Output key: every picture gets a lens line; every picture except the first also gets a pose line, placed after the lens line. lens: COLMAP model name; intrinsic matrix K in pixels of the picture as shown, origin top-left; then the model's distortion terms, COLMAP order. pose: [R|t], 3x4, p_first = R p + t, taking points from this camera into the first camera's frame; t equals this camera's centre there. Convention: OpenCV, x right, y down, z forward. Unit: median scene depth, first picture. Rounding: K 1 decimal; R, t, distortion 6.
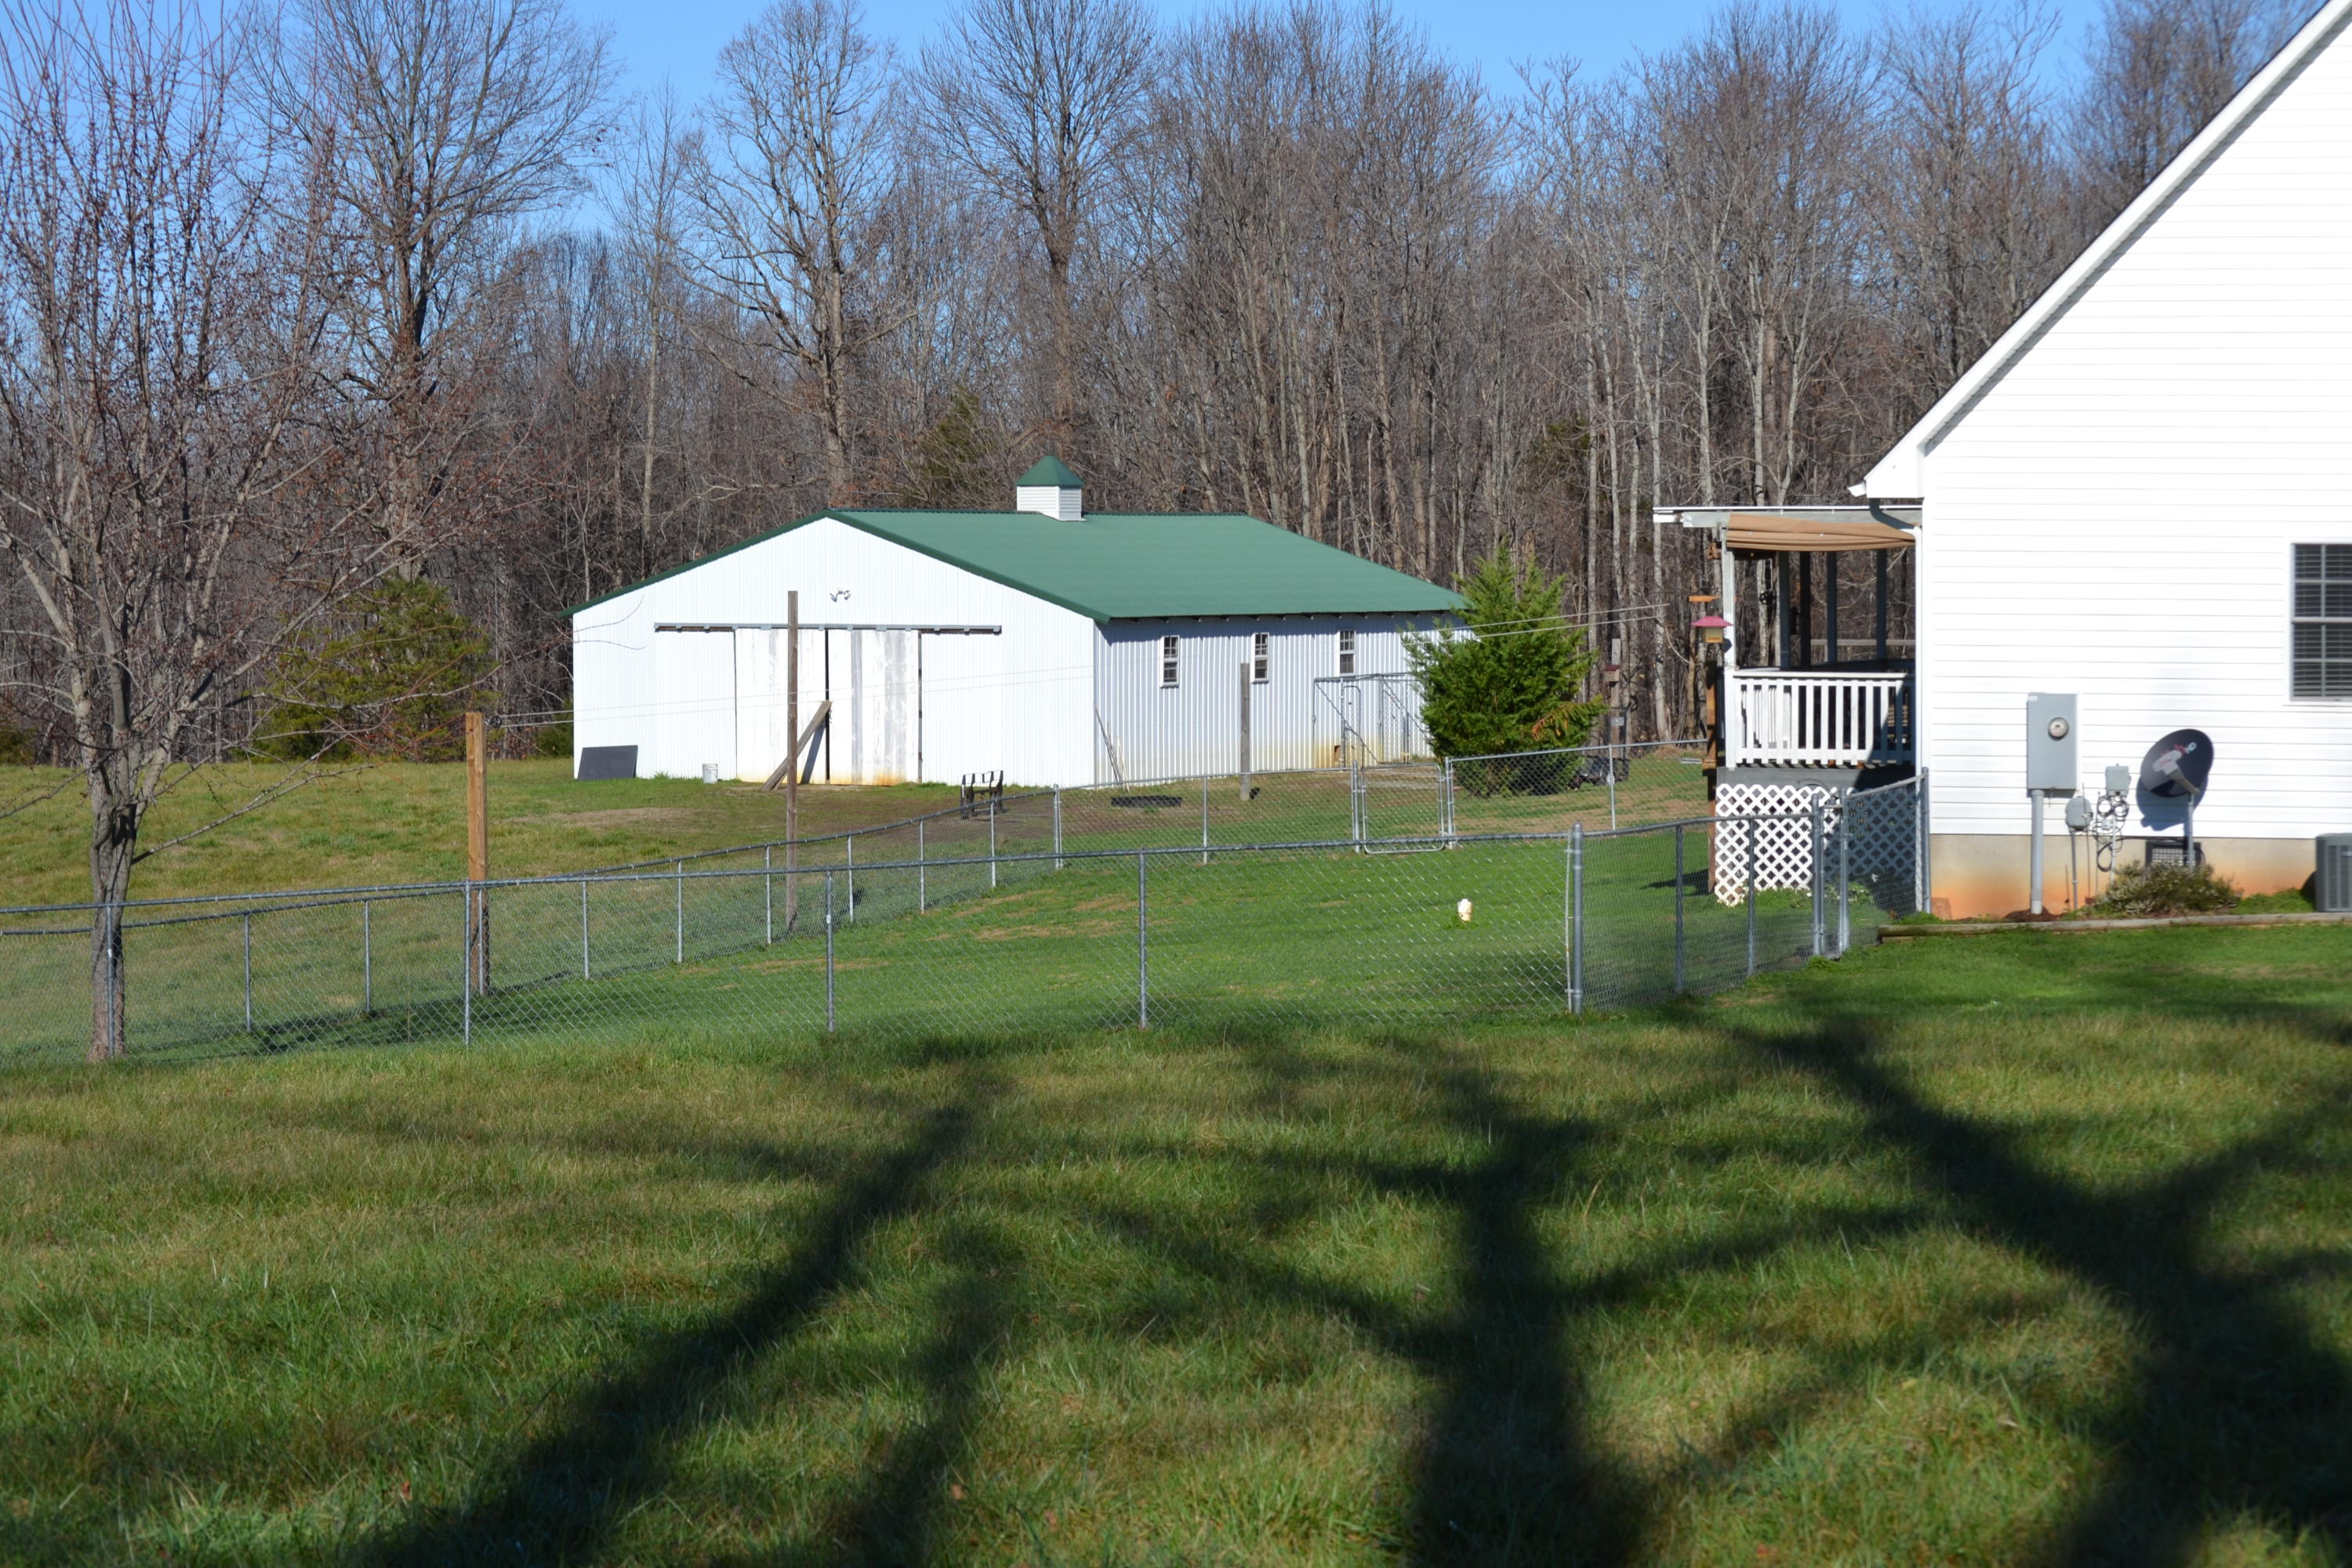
lens RADIAL K [[5703.0, 0, 1175.5], [0, 5703.0, 780.6], [0, 0, 1]] dist [-0.358376, 0.000000]
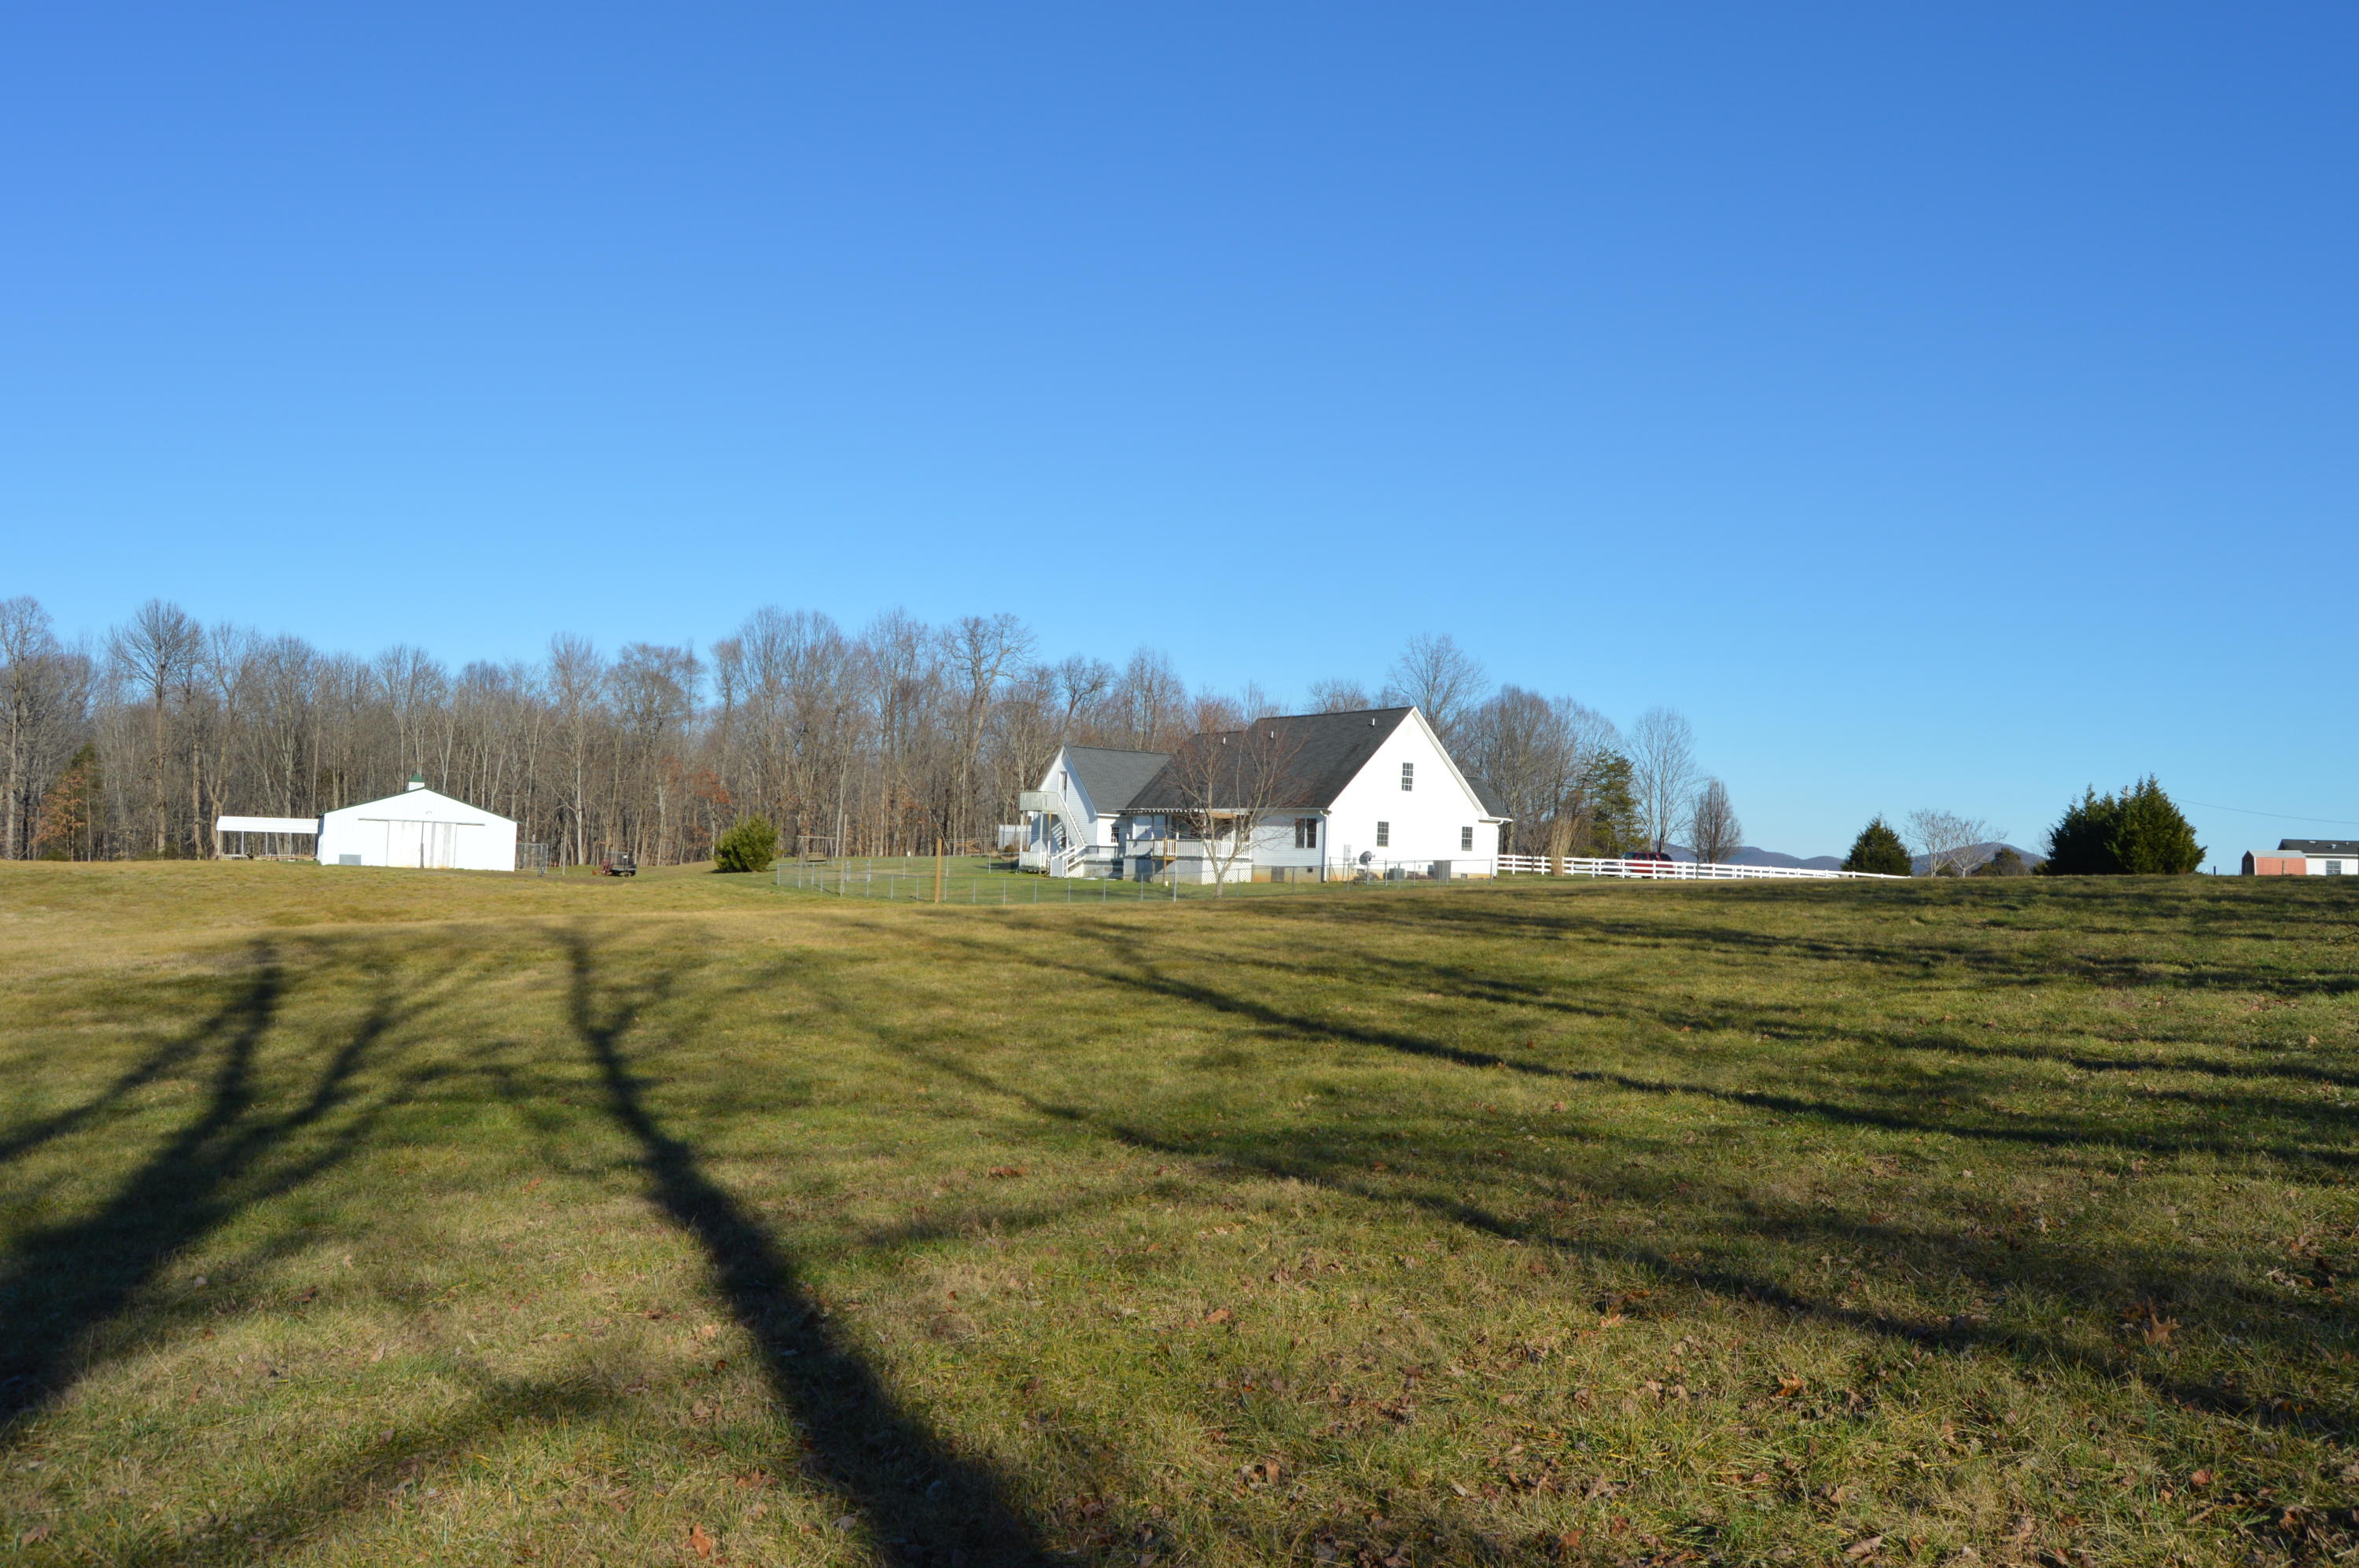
lens RADIAL K [[1827.0, 0, 1197.9], [0, 1827.0, 790.6], [0, 0, 1]] dist [-0.035855, -0.000765]
pose [[0.583414, 0.049938, 0.810638, -0.676637], [-0.000418, 0.998126, -0.061187, 0.020709], [-0.812175, 0.035358, 0.582342, -0.002007]]
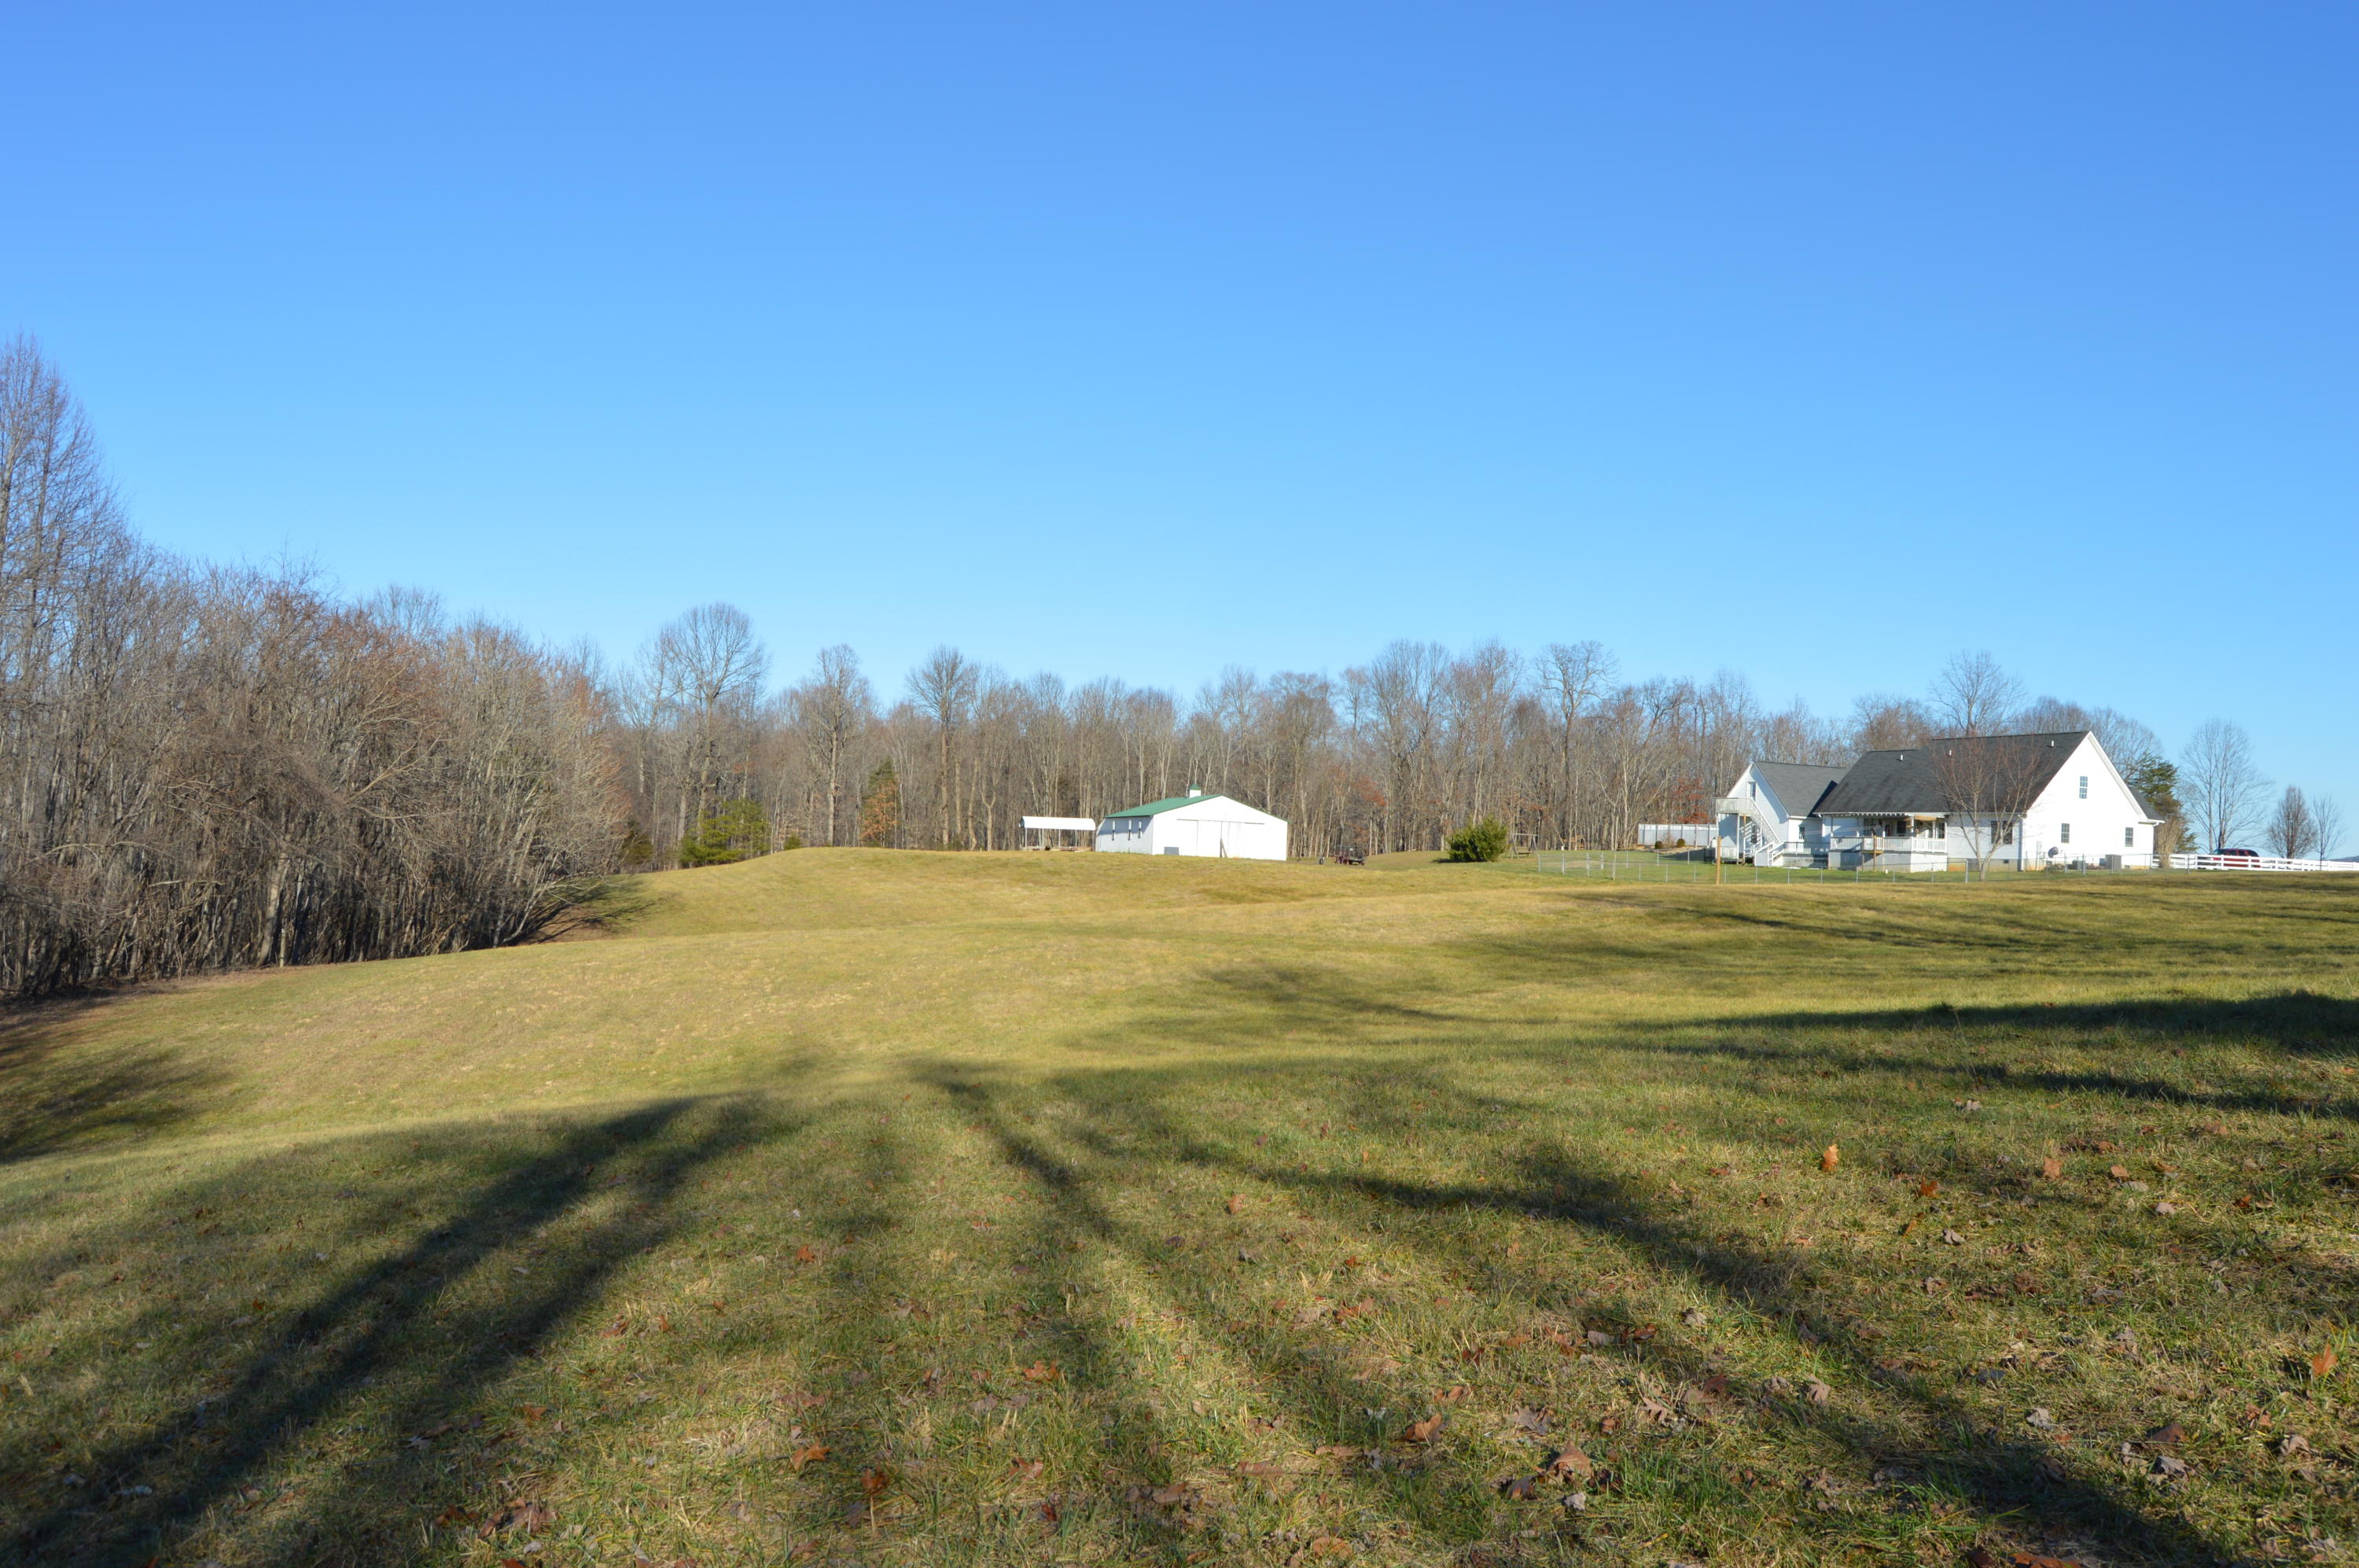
lens RADIAL K [[1827.0, 0, 1165.4], [0, 1827.0, 790.1], [0, 0, 1]] dist [-0.035855, -0.000765]
pose [[0.736452, 0.047716, 0.674805, -1.050113], [-0.011214, 0.998233, -0.058348, 0.031720], [-0.676397, 0.035403, 0.735686, 0.001022]]
